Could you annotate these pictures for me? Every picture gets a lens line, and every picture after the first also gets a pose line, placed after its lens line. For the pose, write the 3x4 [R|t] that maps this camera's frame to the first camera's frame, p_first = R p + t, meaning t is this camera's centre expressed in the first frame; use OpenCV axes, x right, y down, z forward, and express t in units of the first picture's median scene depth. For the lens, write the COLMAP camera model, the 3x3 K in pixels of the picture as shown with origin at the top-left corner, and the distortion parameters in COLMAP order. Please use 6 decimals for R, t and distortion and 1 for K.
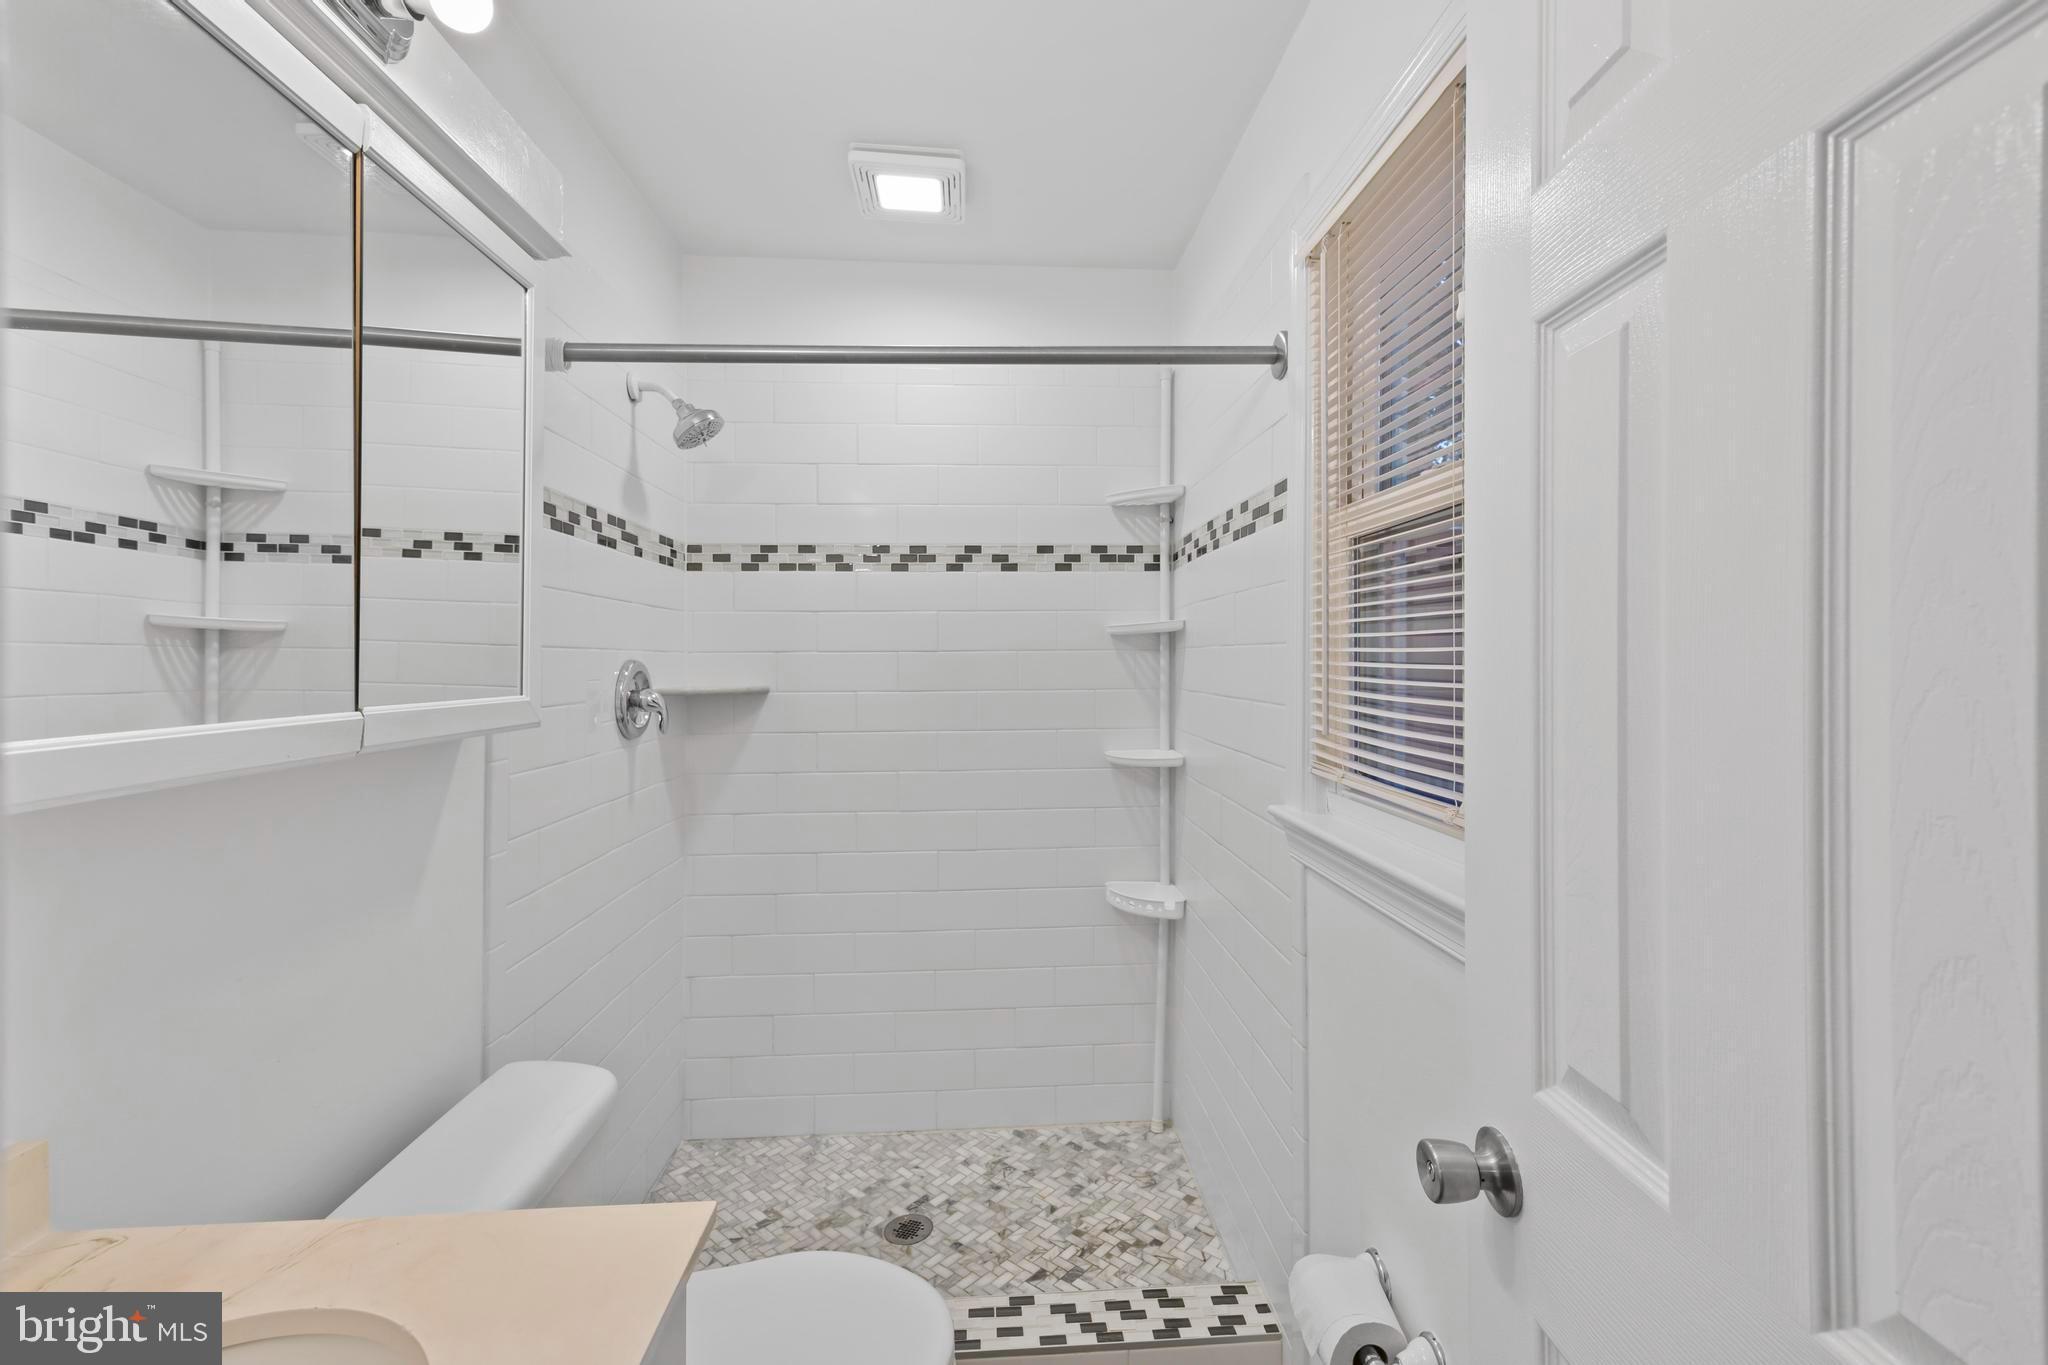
lens RADIAL K [[826.8, 0, 1034.8], [0, 826.8, 666.2], [0, 0, 1]] dist [-0.003077, -0.000098]
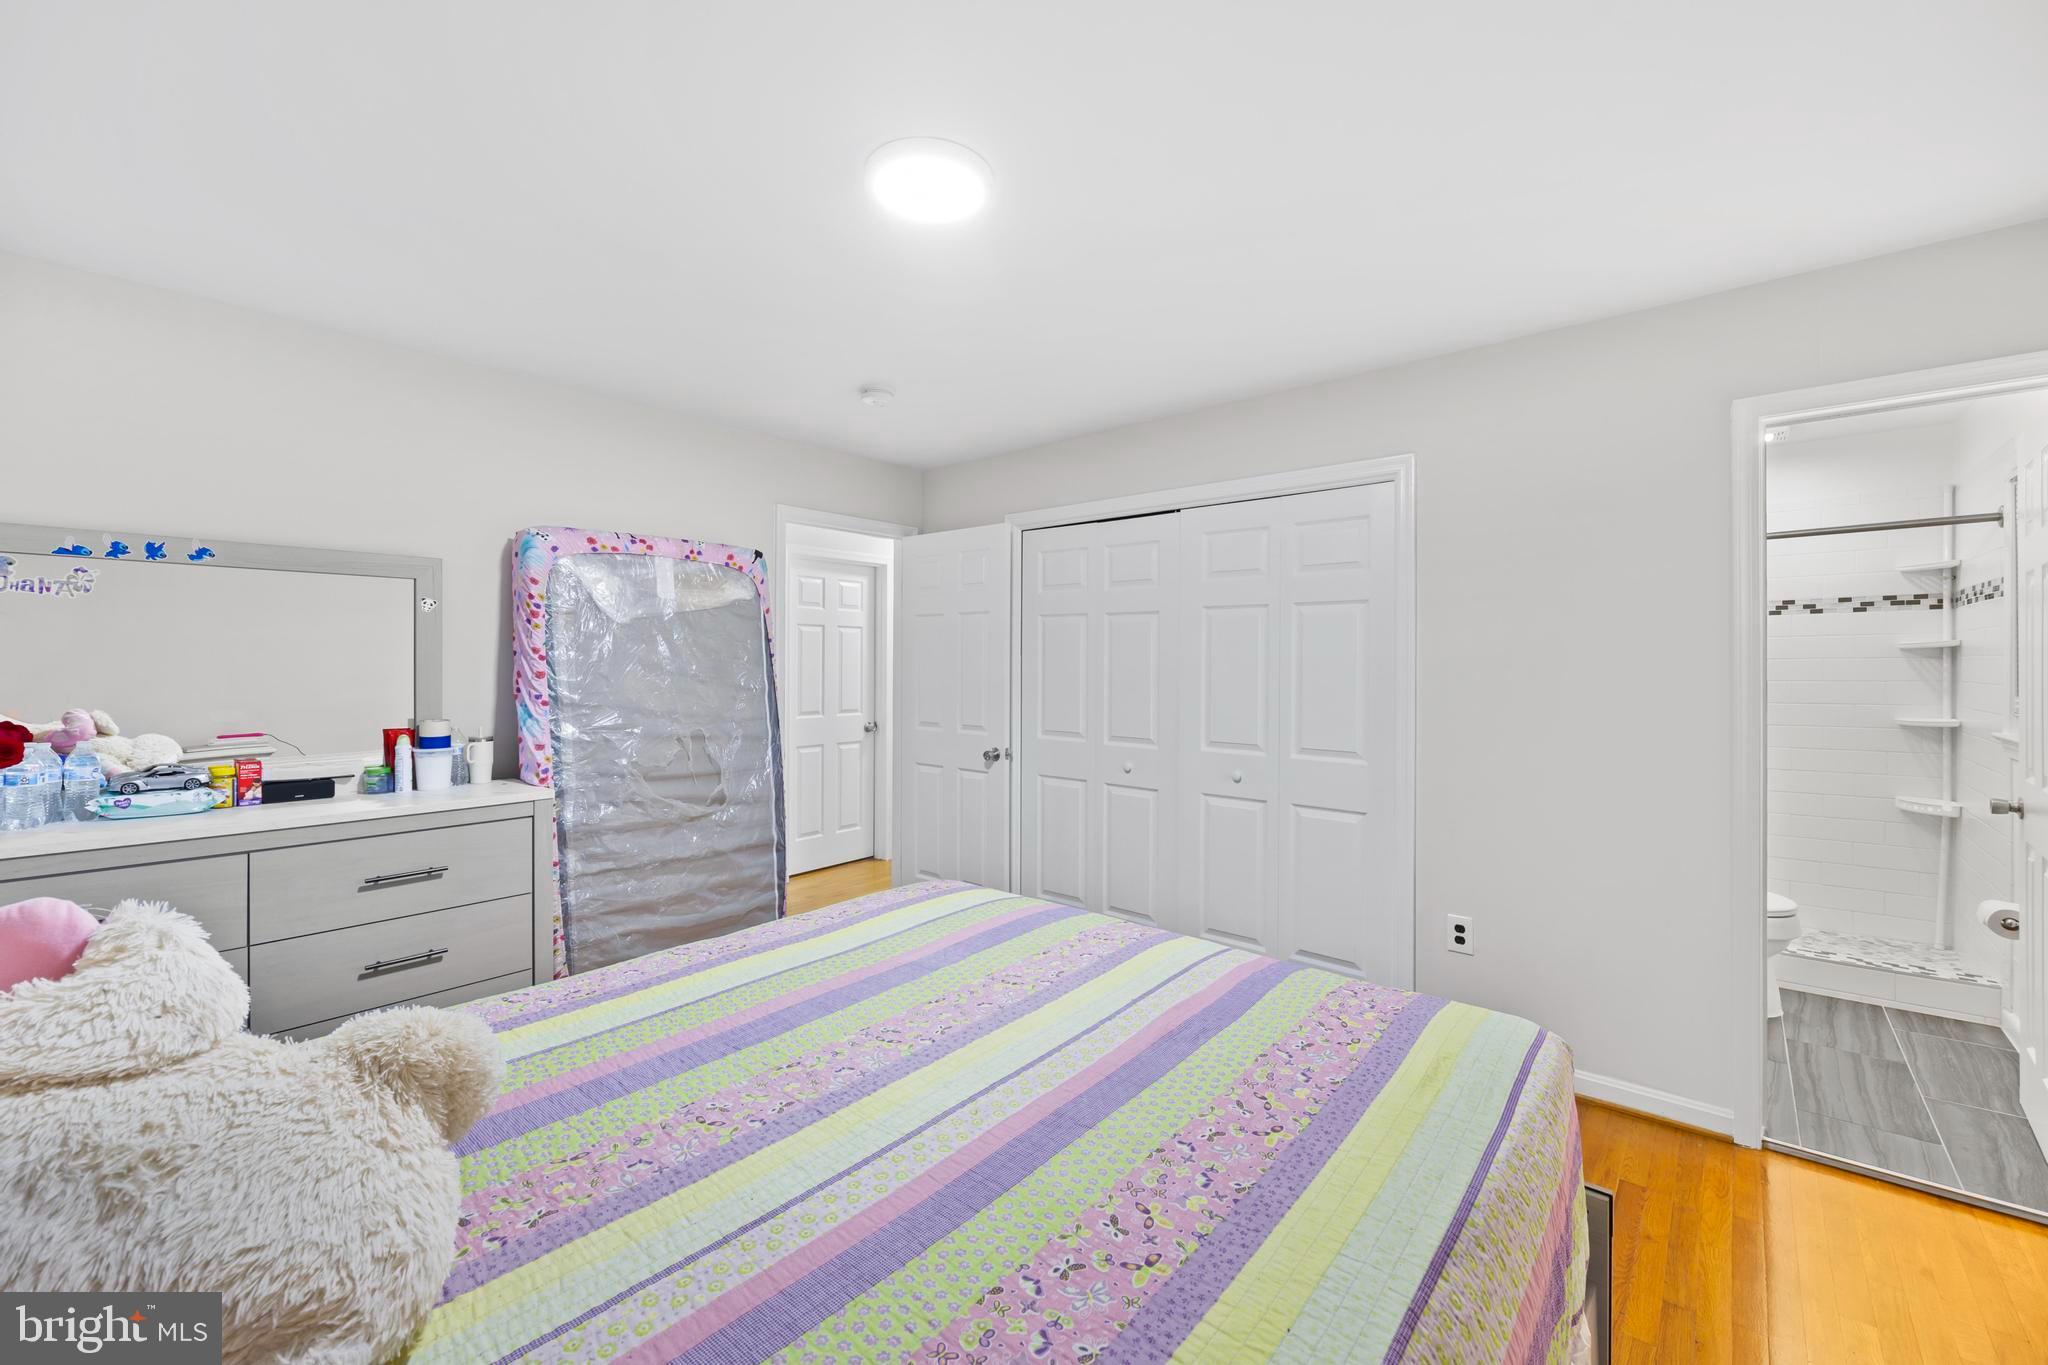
lens RADIAL K [[826.8, 0, 1034.8], [0, 826.8, 666.2], [0, 0, 1]] dist [-0.003077, -0.000098]
pose [[0.718529, -0.000468, -0.695497, -0.005981], [-0.002829, 0.999990, -0.003595, 0.007999], [0.695491, 0.004551, 0.718520, -1.421989]]
